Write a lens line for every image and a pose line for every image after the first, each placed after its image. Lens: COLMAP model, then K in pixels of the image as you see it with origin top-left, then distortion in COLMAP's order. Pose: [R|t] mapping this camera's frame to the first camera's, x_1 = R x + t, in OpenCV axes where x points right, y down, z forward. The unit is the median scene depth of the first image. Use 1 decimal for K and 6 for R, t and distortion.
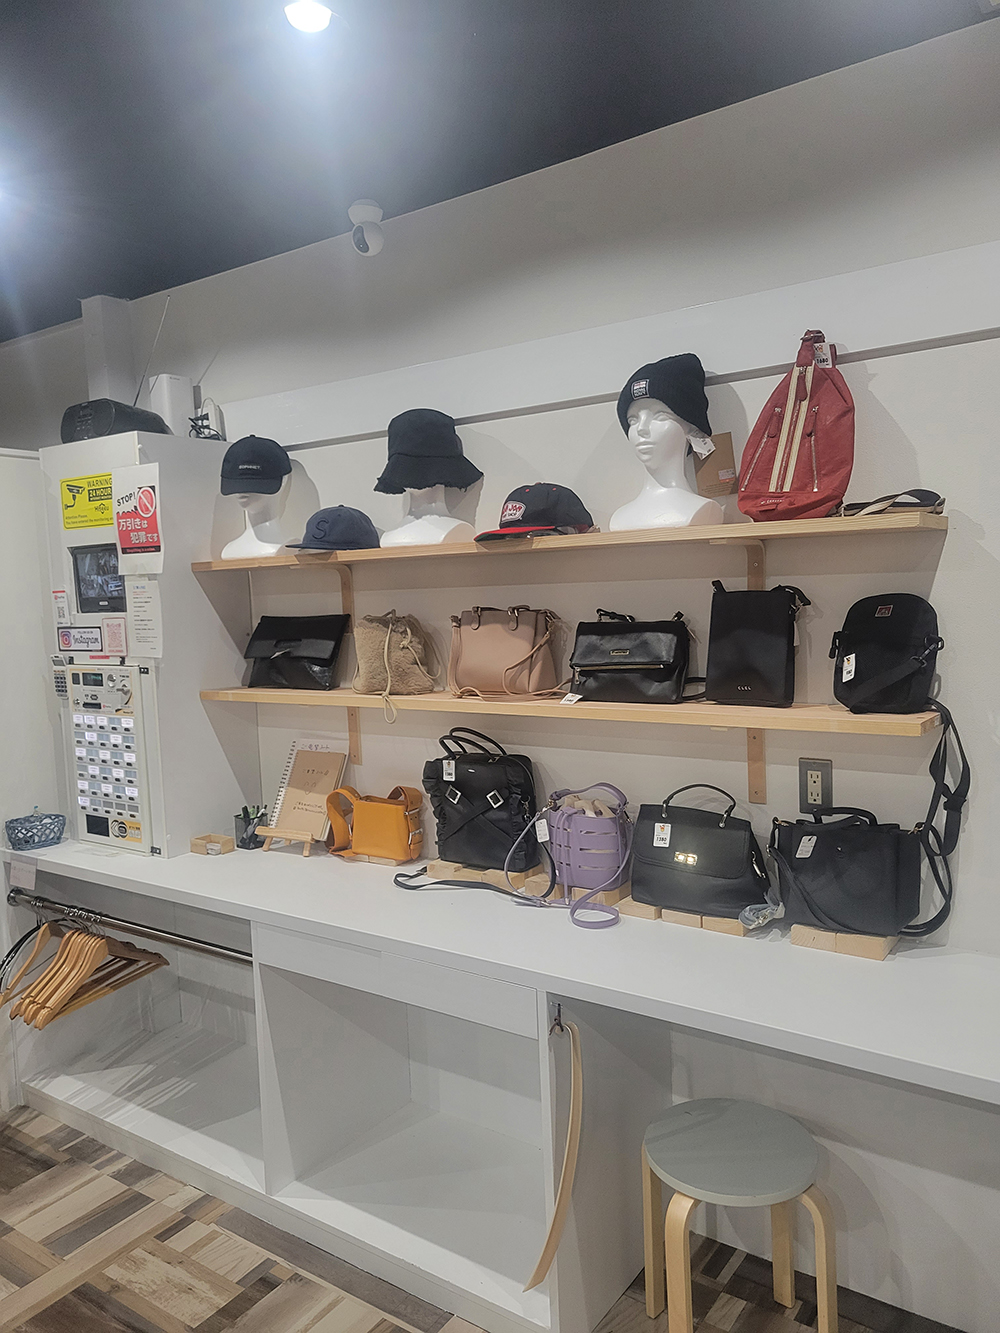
lens RADIAL K [[999.5, 0, 496.3], [0, 999.5, 649.4], [0, 0, 1]] dist [0.004817, -0.000095]
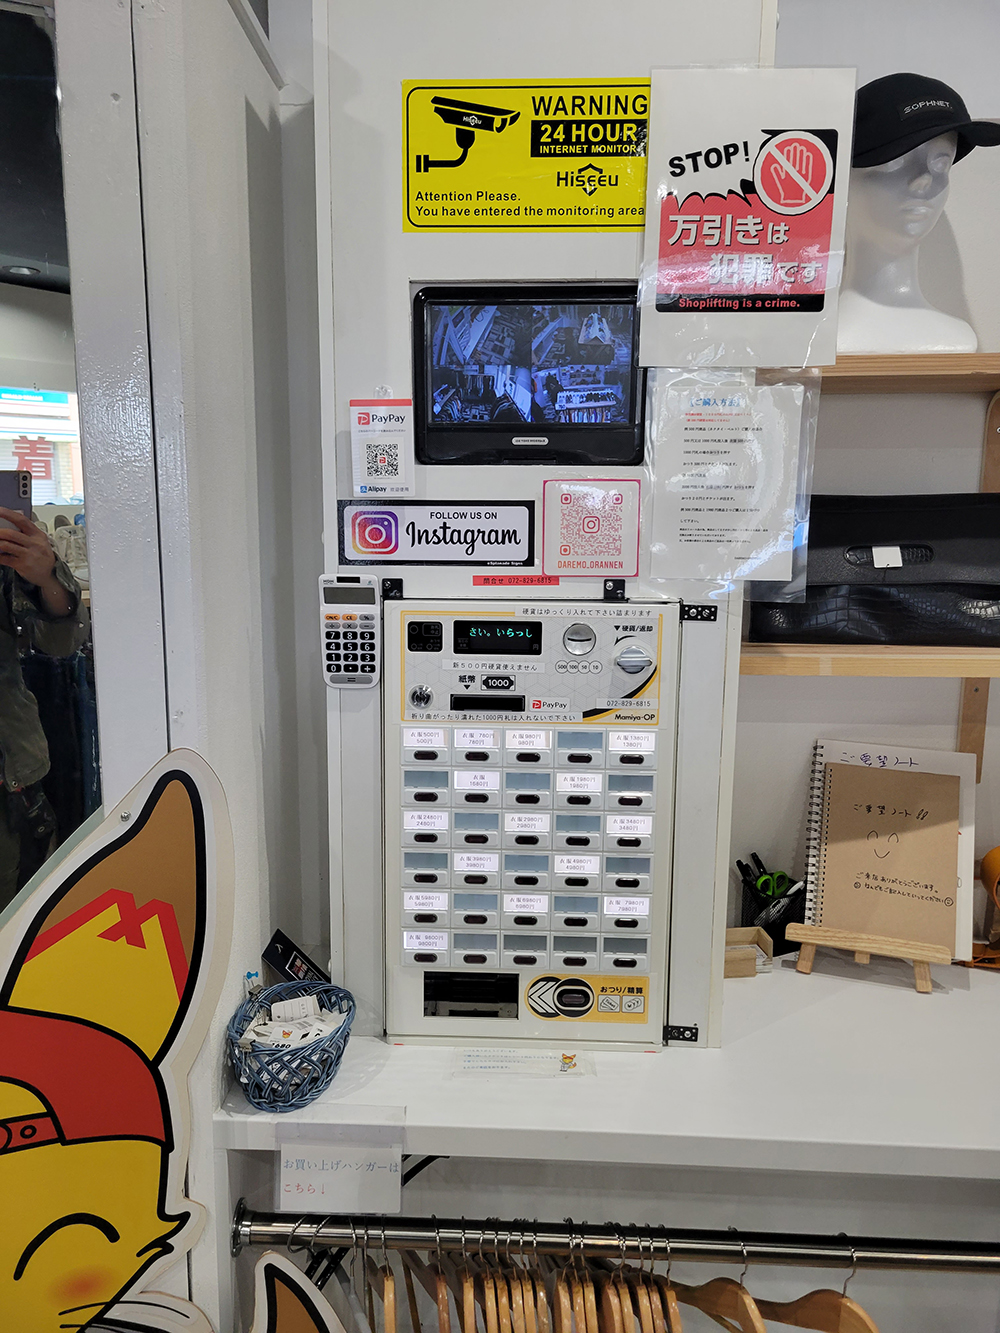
lens RADIAL K [[1024.1, 0, 466.0], [0, 1024.1, 664.6], [0, 0, 1]] dist [0.037913, -0.003648]
pose [[0.846184, -0.038326, 0.531511, -0.630778], [-0.003770, 0.996955, 0.077890, 0.009618], [-0.532877, -0.067913, 0.843463, 0.671258]]
